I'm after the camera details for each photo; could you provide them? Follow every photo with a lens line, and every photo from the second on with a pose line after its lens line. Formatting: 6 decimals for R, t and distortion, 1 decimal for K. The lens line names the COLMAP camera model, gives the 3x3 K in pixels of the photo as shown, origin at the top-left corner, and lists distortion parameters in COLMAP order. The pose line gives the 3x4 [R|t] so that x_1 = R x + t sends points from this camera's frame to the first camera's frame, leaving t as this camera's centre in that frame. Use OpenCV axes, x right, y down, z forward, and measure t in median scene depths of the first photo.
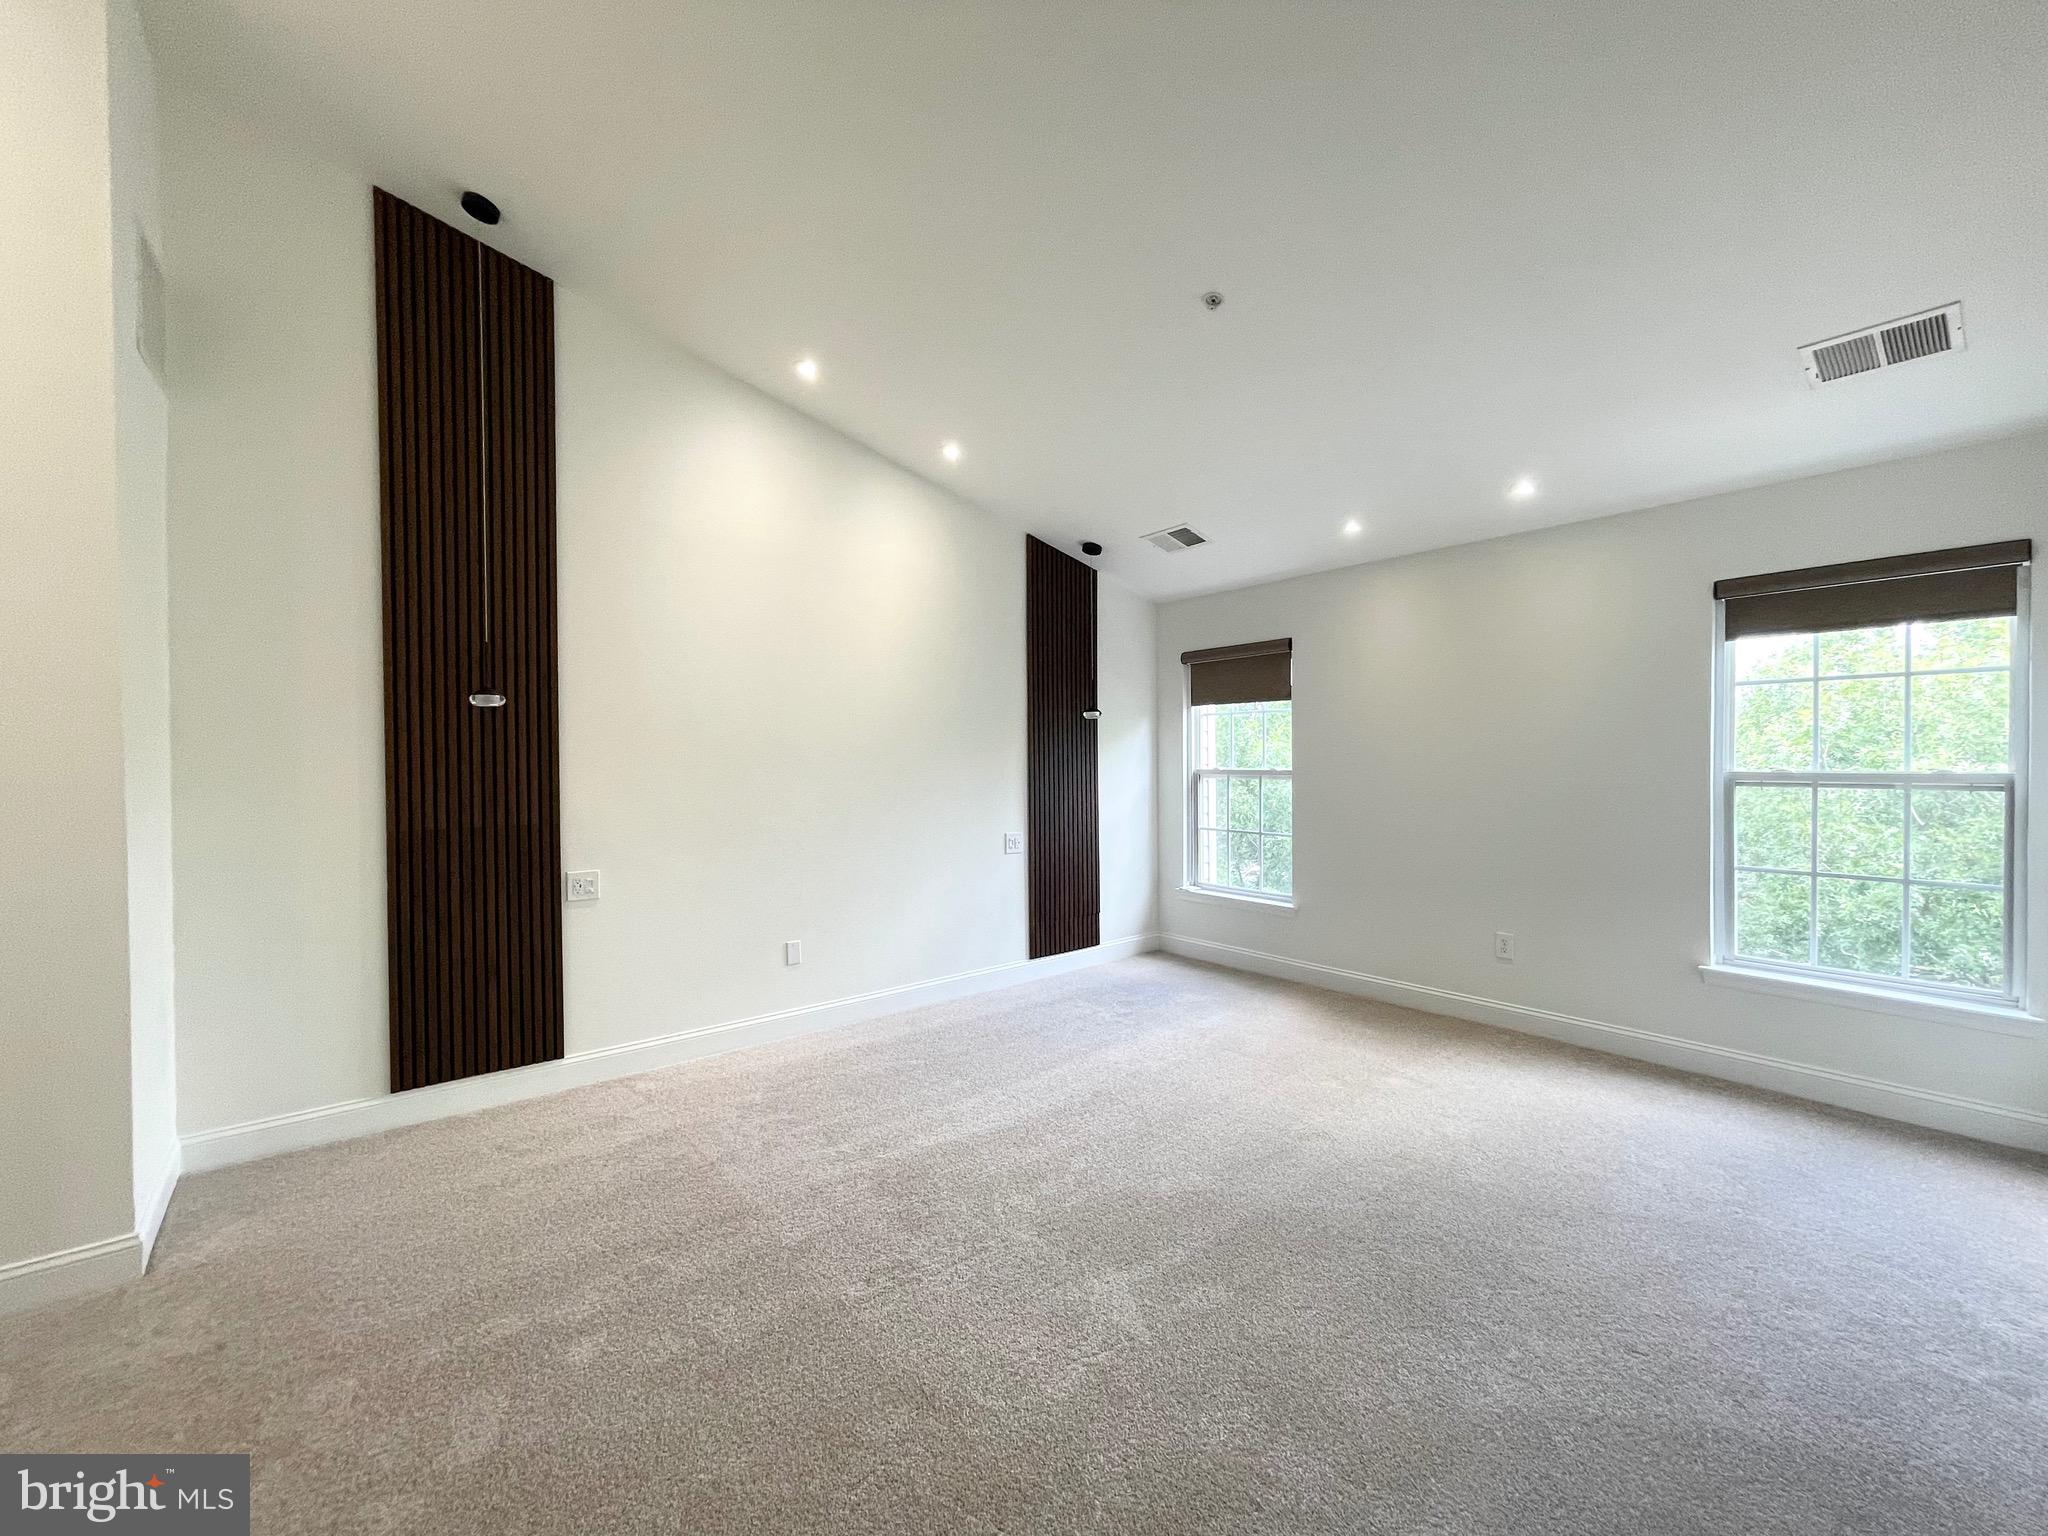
lens RADIAL K [[830.1, 0, 1032.3], [0, 830.1, 777.8], [0, 0, 1]] dist [-0.000446, -0.000424]
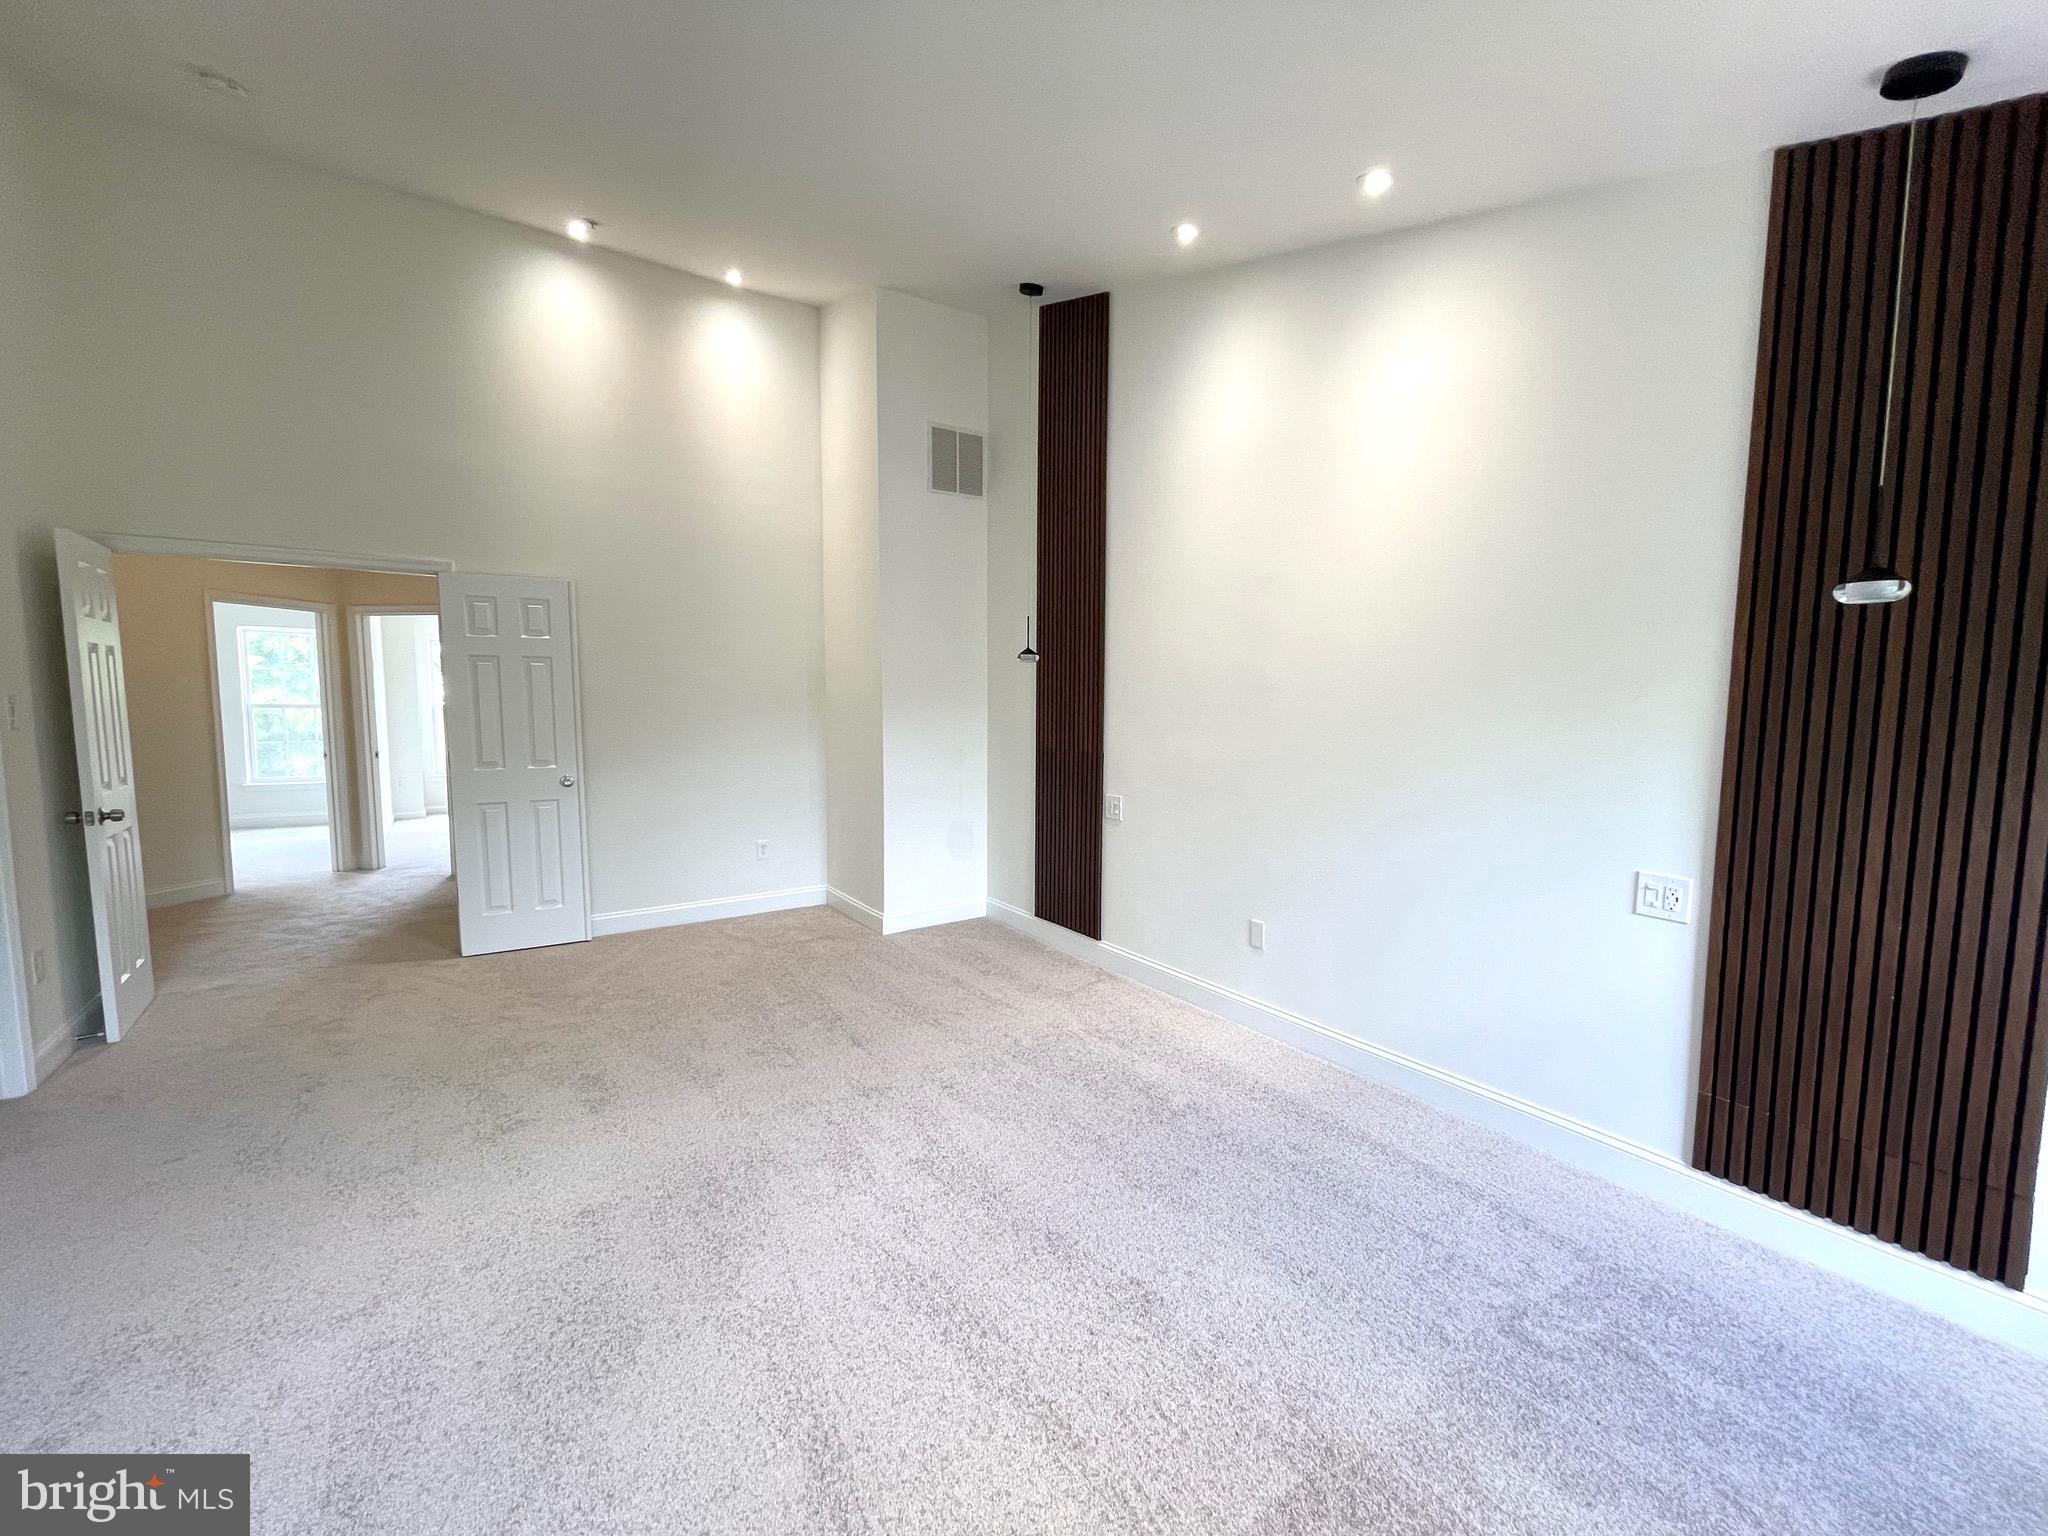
lens RADIAL K [[830.1, 0, 1019.6], [0, 830.1, 765.3], [0, 0, 1]] dist [-0.000446, -0.000424]
pose [[-0.100856, 0.095325, -0.990324, 0.461511], [-0.017962, 0.995063, 0.097611, -0.033065], [0.994739, 0.027633, -0.098645, 0.687945]]
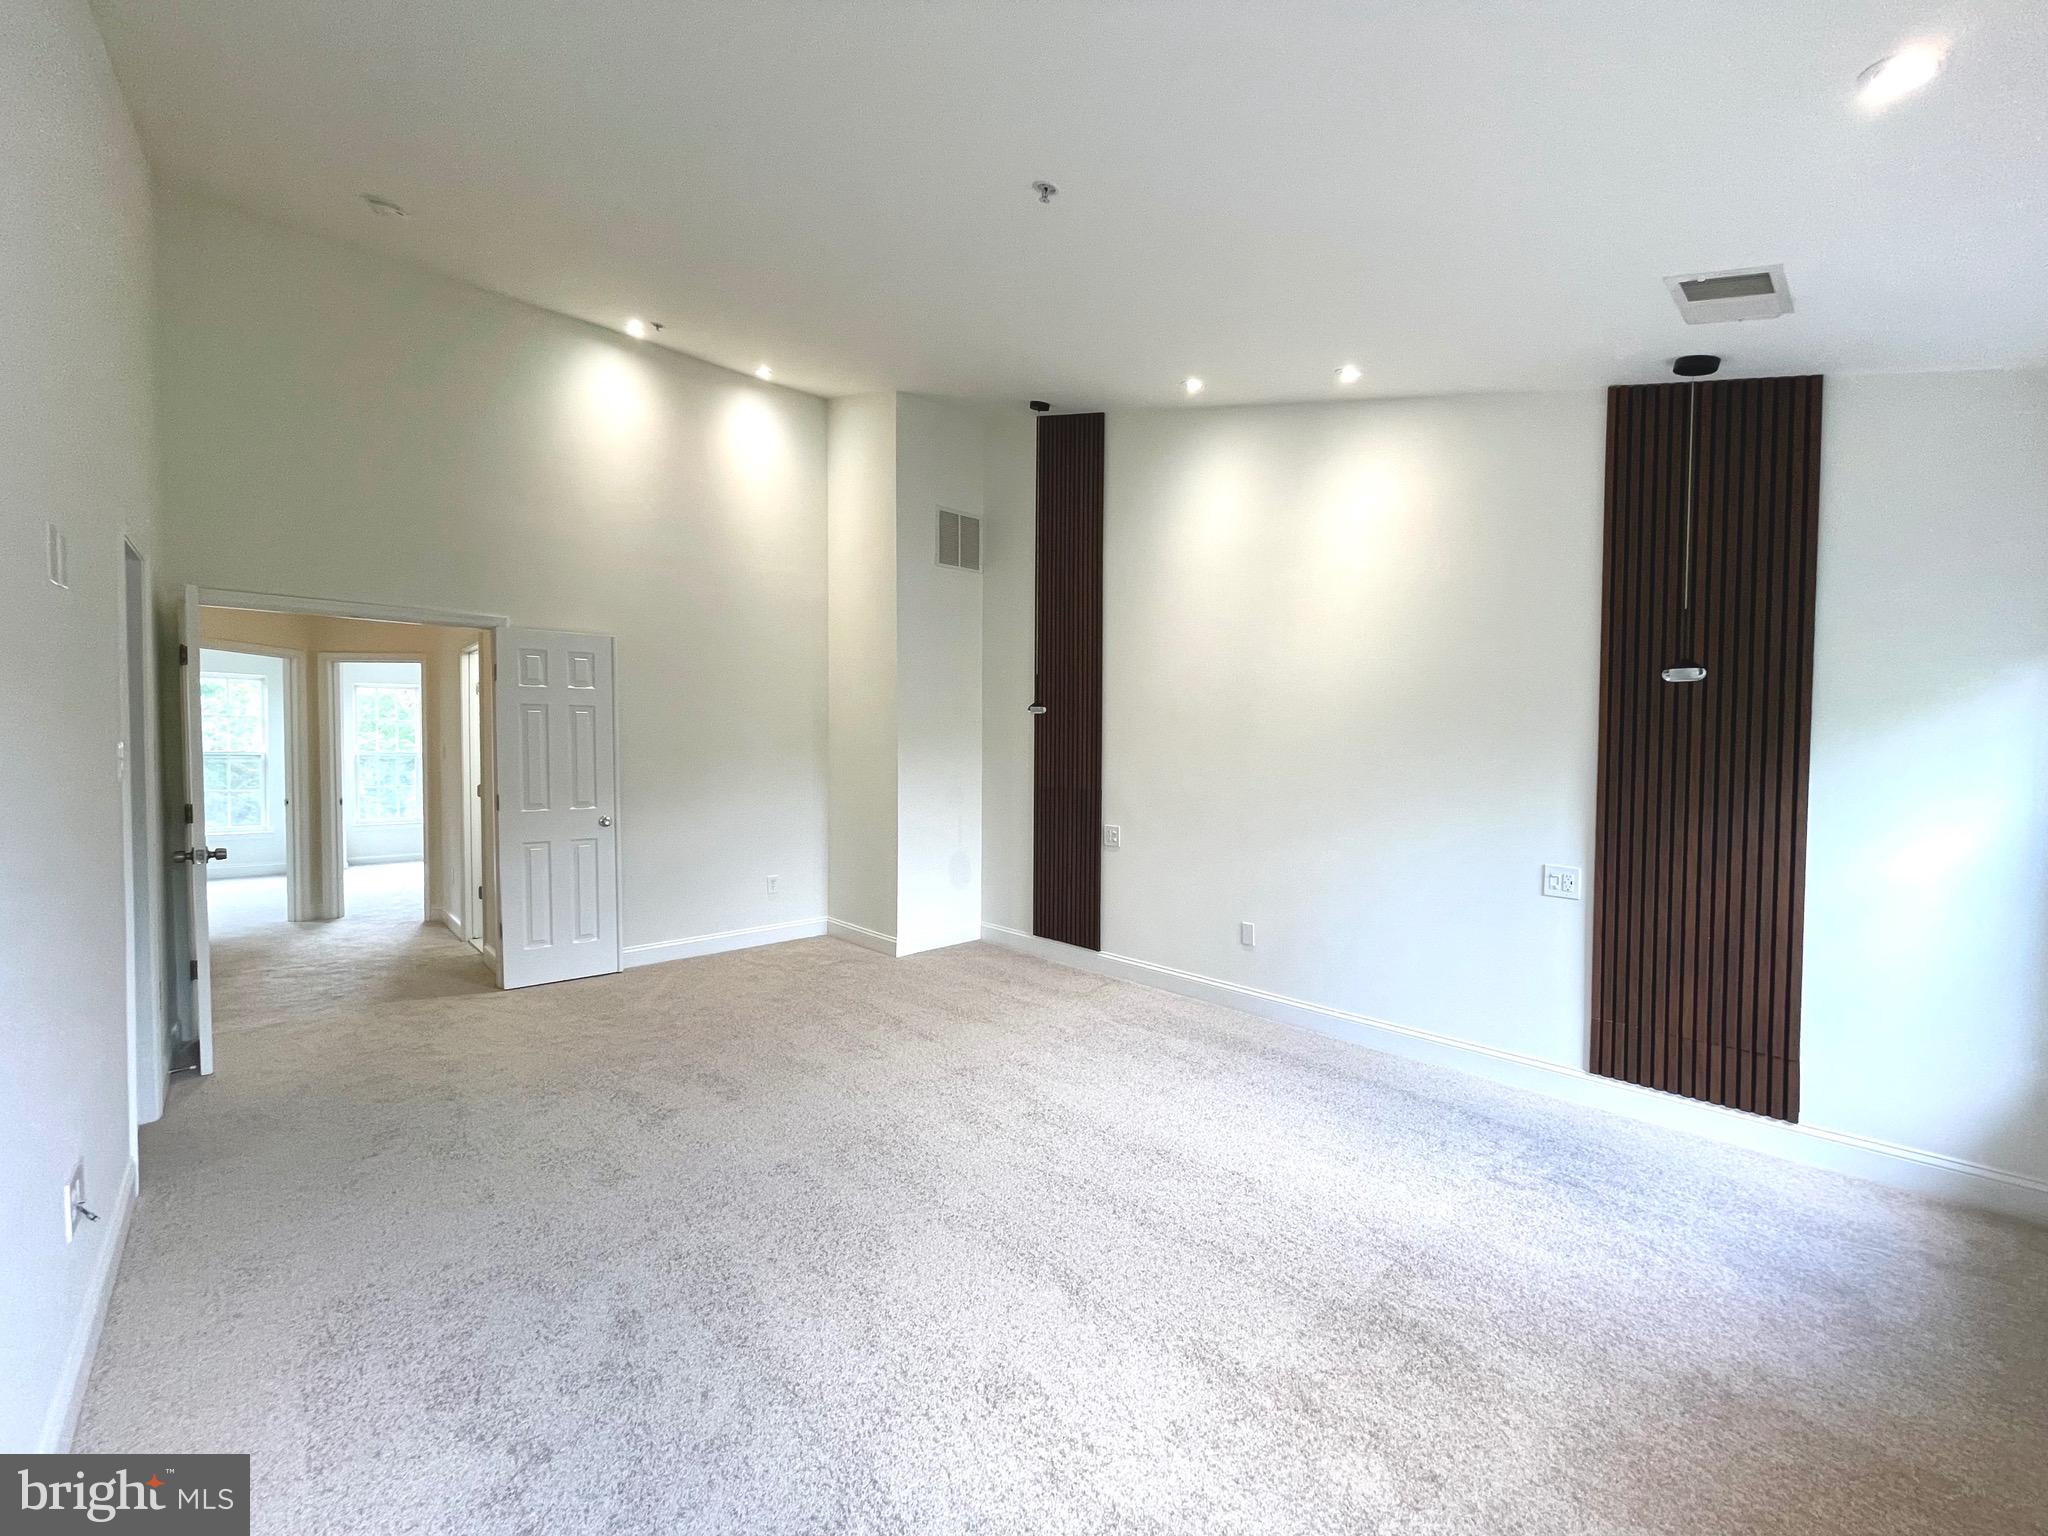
lens RADIAL K [[830.1, 0, 1014.0], [0, 830.1, 765.7], [0, 0, 1]] dist [-0.000446, -0.000424]
pose [[0.045605, 0.038624, -0.998213, 0.607216], [-0.020012, 0.999087, 0.037743, -0.029606], [0.998759, 0.018255, 0.046337, 0.536037]]
